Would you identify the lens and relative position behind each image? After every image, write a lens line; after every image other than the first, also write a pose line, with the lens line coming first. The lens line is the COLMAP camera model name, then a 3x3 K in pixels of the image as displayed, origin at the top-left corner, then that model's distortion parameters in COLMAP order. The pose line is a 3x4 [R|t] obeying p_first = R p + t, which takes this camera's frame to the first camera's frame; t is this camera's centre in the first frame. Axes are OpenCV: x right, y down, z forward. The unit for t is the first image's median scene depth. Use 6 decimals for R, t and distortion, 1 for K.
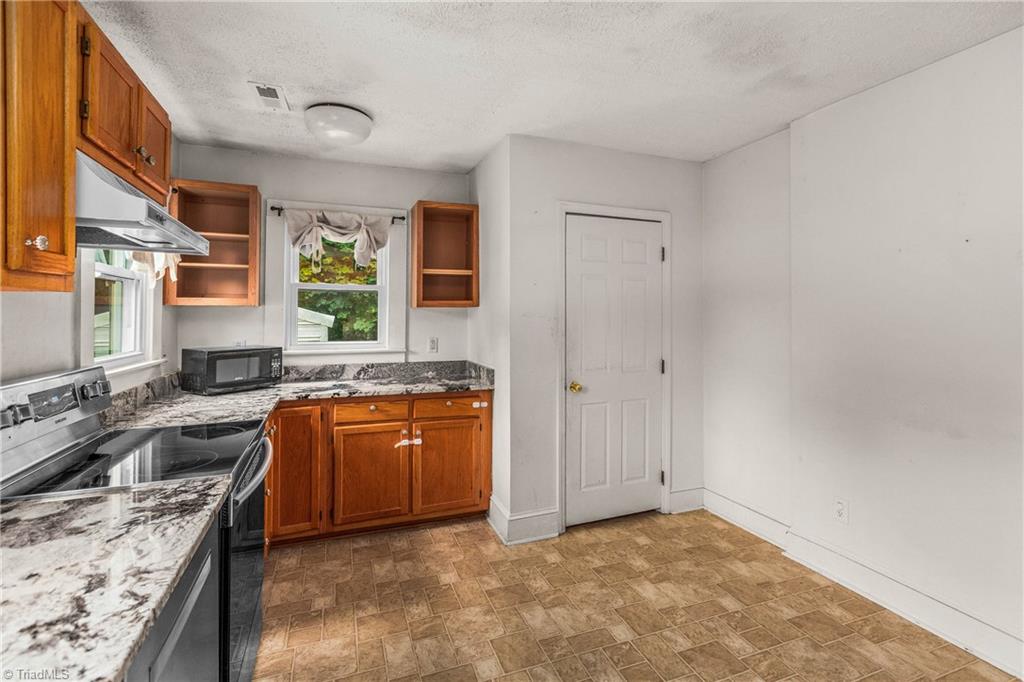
lens RADIAL K [[471.7, 0, 511.7], [0, 471.7, 309.6], [0, 0, 1]] dist [-0.001024, -0.000289]
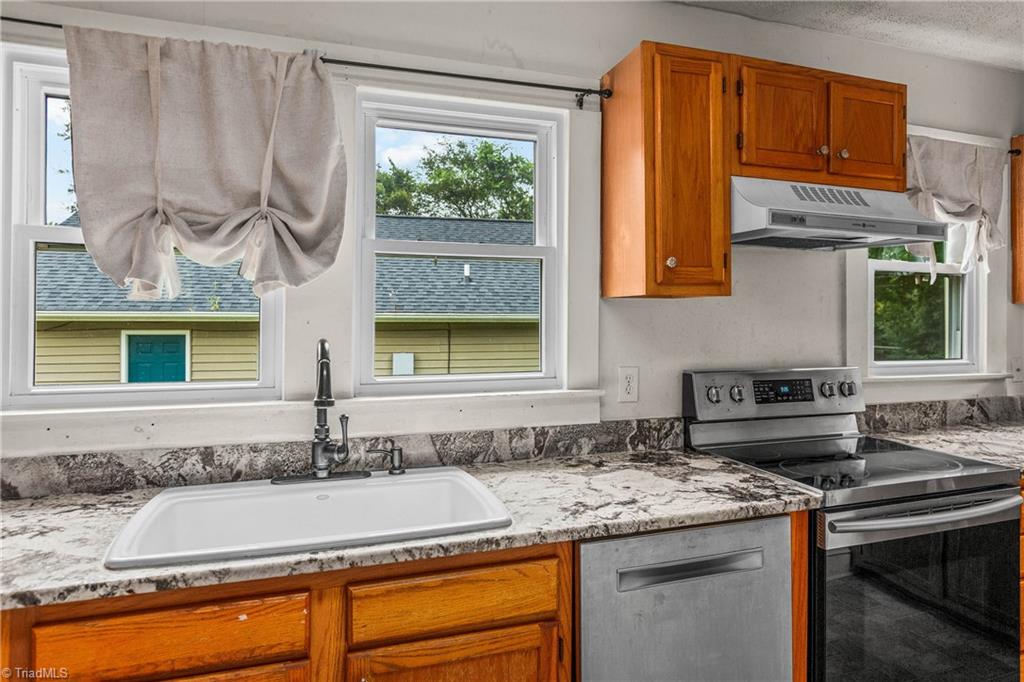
lens RADIAL K [[628.4, 0, 510.2], [0, 628.4, 309.6], [0, 0, 1]] dist [-0.005504, -0.000946]
pose [[-0.032167, 0.001460, -0.999481, 0.807716], [0.000351, 0.999999, 0.001449, -0.005617], [0.999482, -0.000305, -0.032168, 0.556961]]
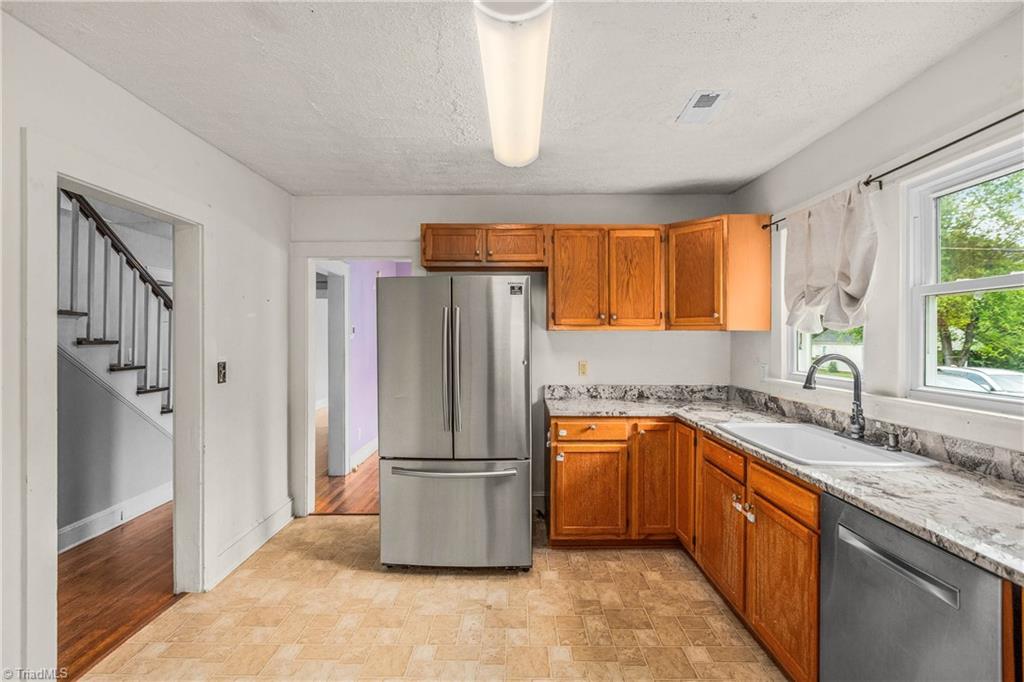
lens RADIAL K [[464.5, 0, 512.0], [0, 464.5, 341.0], [0, 0, 1]] dist [-0.000165, 0.000007]
pose [[-0.931568, 0.000373, 0.363568, -0.162348], [0.000025, 1.000000, -0.000960, 0.015287], [-0.363568, -0.000885, -0.931567, 2.432021]]
